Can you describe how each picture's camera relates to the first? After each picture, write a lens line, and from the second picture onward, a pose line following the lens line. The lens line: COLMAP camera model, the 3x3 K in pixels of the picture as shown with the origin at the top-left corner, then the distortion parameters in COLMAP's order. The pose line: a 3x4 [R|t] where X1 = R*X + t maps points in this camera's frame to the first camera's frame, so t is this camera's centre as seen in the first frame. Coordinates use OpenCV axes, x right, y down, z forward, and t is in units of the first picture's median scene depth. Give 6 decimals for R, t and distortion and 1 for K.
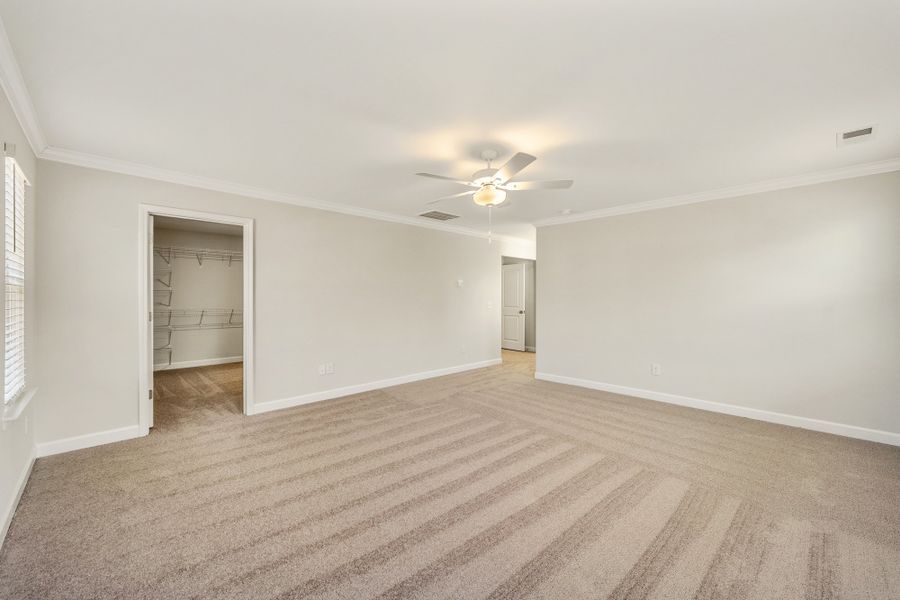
lens RADIAL K [[366.9, 0, 448.1], [0, 366.9, 302.9], [0, 0, 1]] dist [-0.001907, -0.000115]
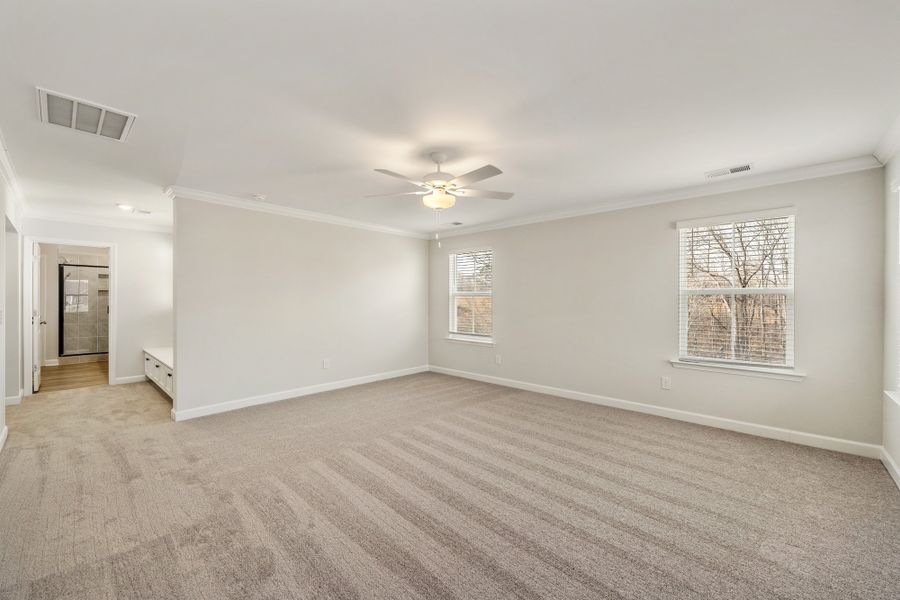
lens RADIAL K [[366.9, 0, 445.1], [0, 366.9, 302.6], [0, 0, 1]] dist [-0.001907, -0.000115]
pose [[-0.106362, -0.002442, 0.994324, -0.785113], [0.003761, 0.999989, 0.002858, -0.019118], [-0.994320, 0.004044, -0.106352, 0.938590]]
